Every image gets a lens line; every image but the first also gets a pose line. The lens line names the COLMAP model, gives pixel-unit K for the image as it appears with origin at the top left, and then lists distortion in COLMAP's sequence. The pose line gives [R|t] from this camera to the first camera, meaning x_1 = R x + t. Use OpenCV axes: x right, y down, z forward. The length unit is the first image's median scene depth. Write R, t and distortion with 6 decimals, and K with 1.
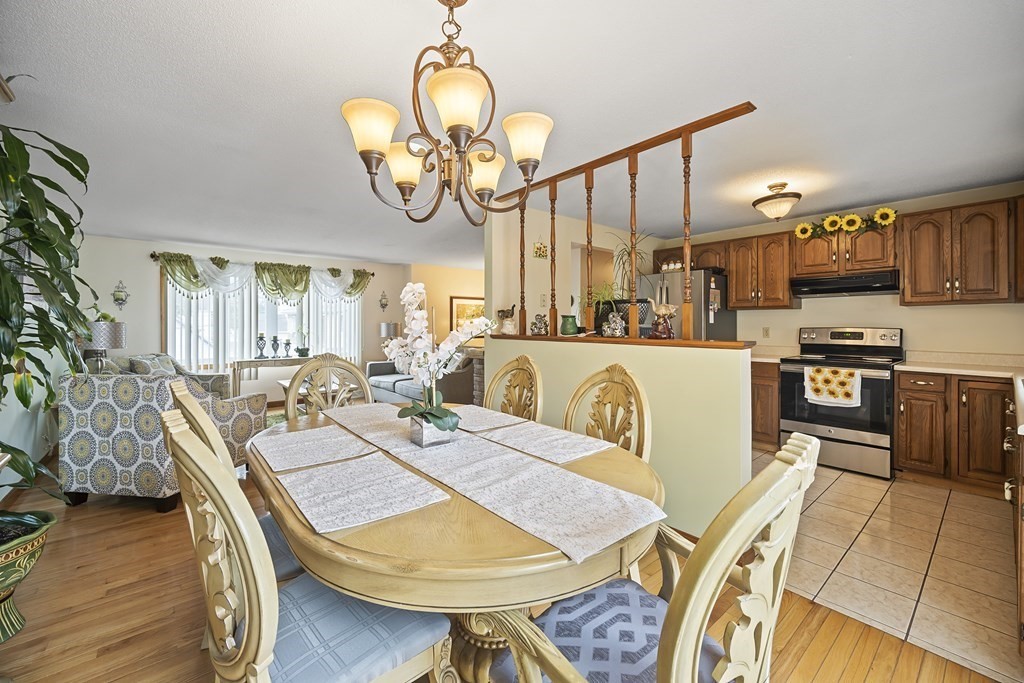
lens RADIAL K [[414.2, 0, 509.6], [0, 414.2, 321.6], [0, 0, 1]] dist [-0.002506, -0.000408]
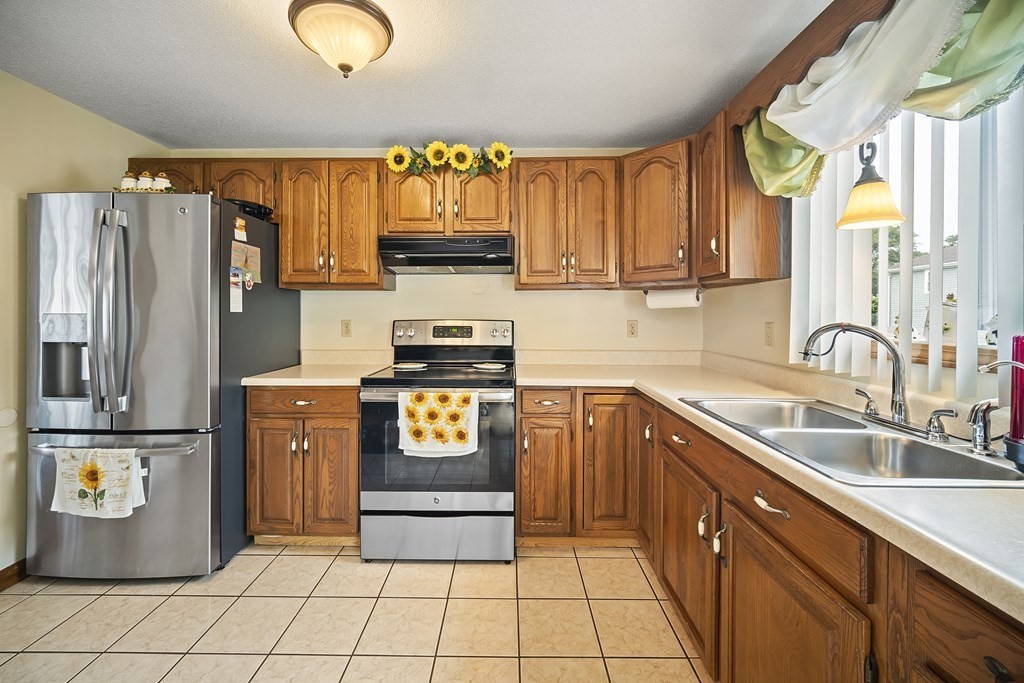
lens RADIAL K [[411.6, 0, 509.1], [0, 411.6, 317.7], [0, 0, 1]] dist [-0.001831, -0.000543]
pose [[0.640618, -0.004519, 0.767847, 0.392542], [-0.004889, 0.999938, 0.009964, 0.004484], [-0.767844, -0.010137, 0.640556, 0.545162]]
